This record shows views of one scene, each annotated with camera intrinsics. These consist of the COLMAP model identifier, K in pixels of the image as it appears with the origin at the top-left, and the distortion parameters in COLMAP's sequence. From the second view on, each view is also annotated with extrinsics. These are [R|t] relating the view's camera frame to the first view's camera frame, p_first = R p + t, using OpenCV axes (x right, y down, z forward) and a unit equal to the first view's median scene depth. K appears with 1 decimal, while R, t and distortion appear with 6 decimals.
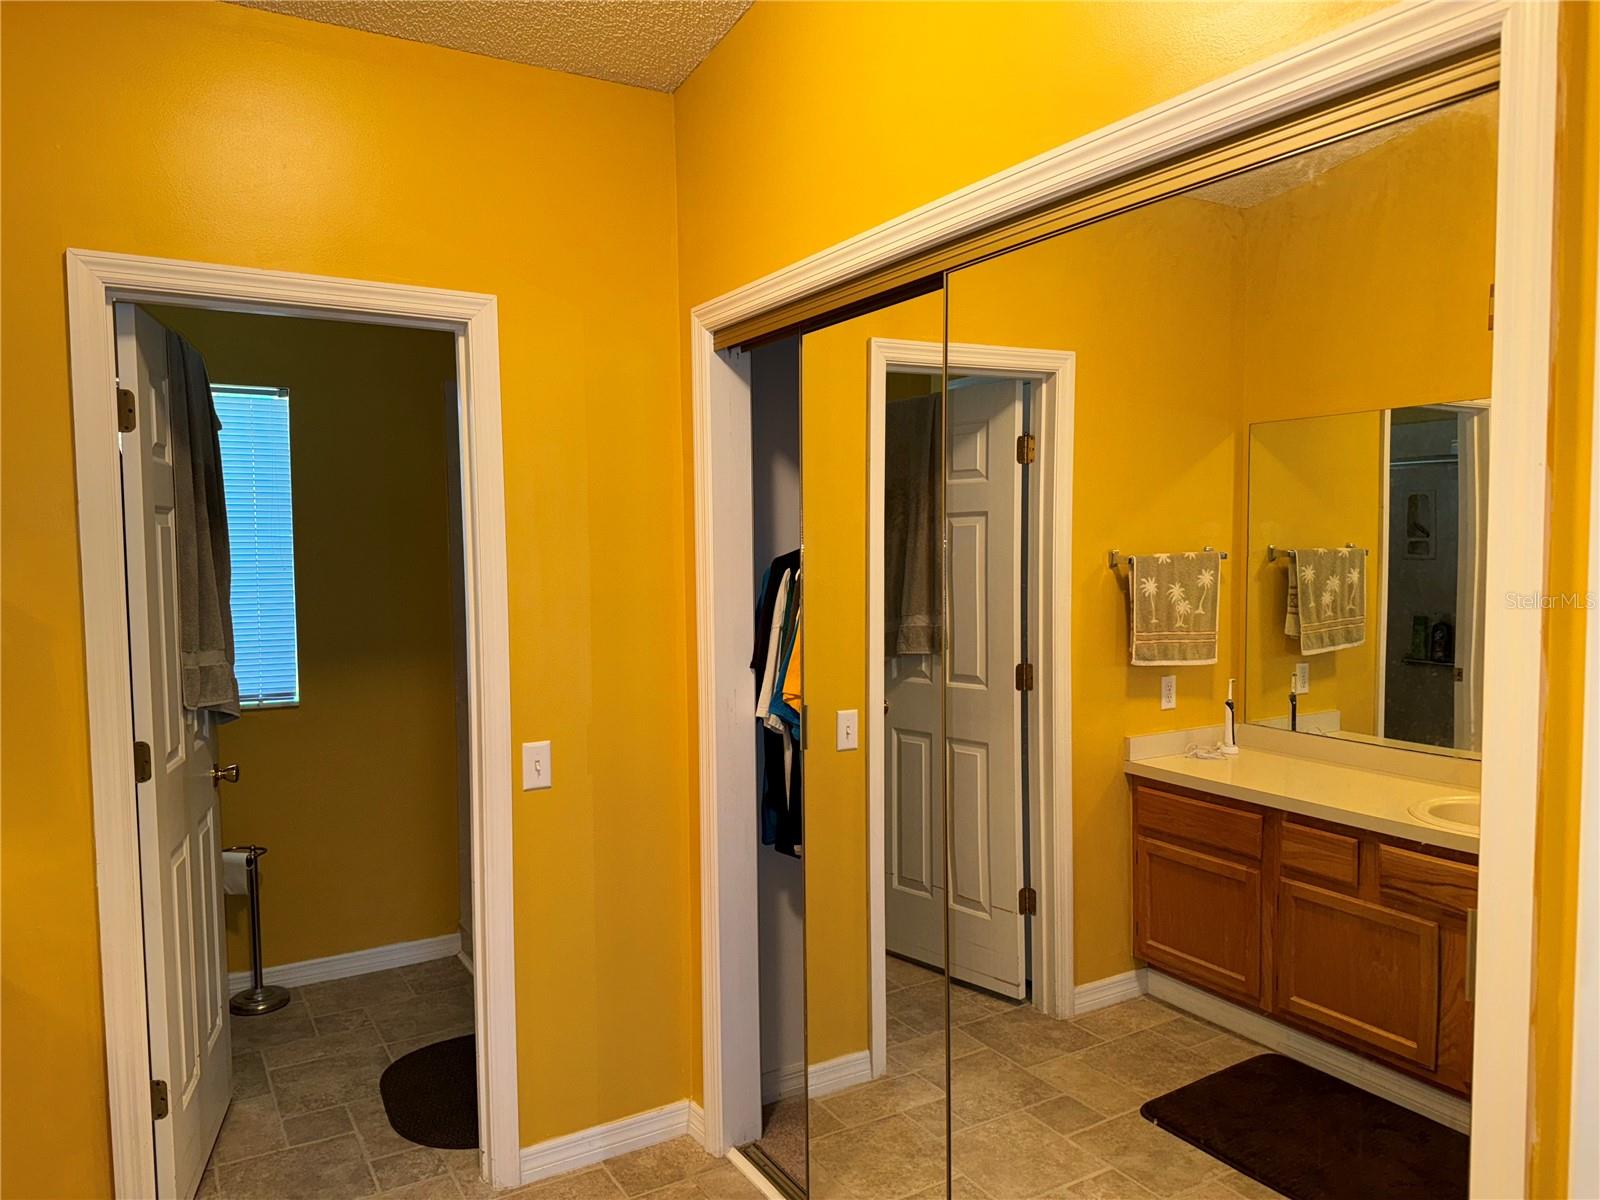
lens RADIAL K [[1225.7, 0, 799.4], [0, 1225.7, 637.2], [0, 0, 1]] dist [-0.431457, 0.863997]
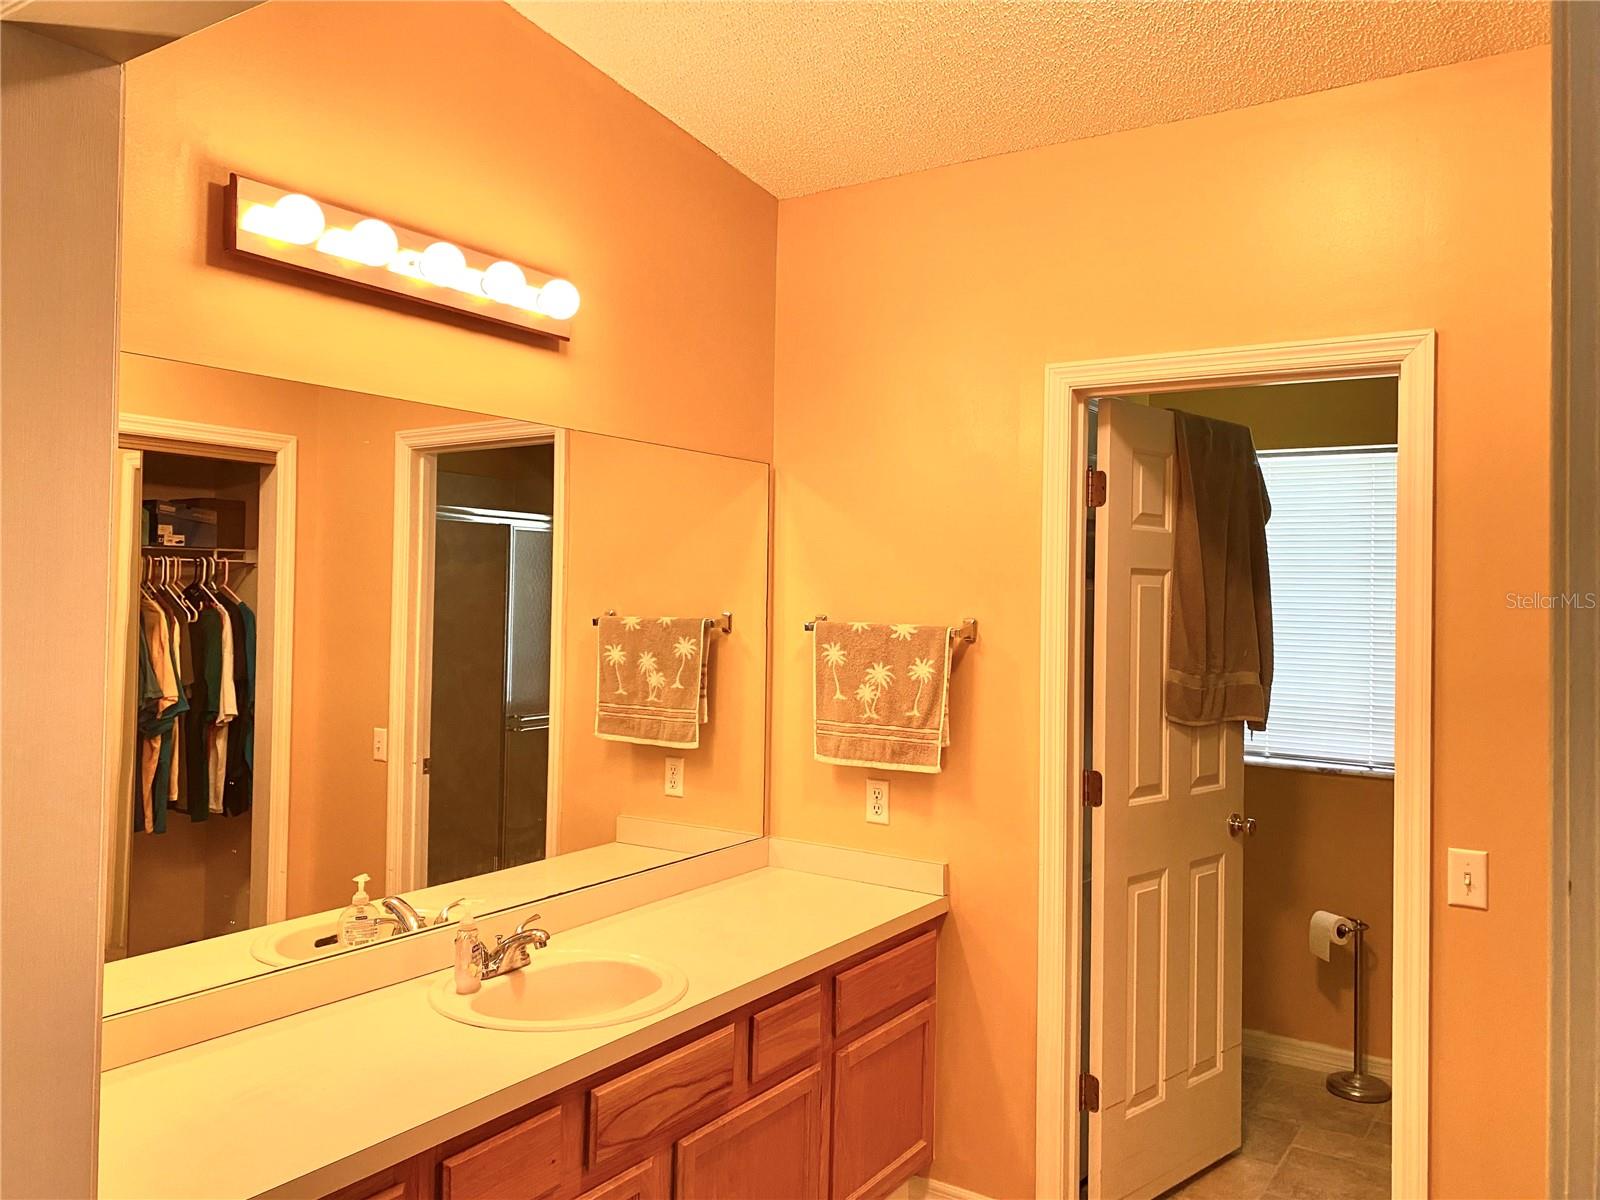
lens RADIAL K [[1198.8, 0, 805.4], [0, 1198.8, 597.2], [0, 0, 1]] dist [0.064184, -0.102519]
pose [[0.438424, 0.019533, -0.898556, 1.002904], [-0.098021, 0.994839, -0.026201, -0.062754], [0.893407, 0.099565, 0.438076, 0.592191]]
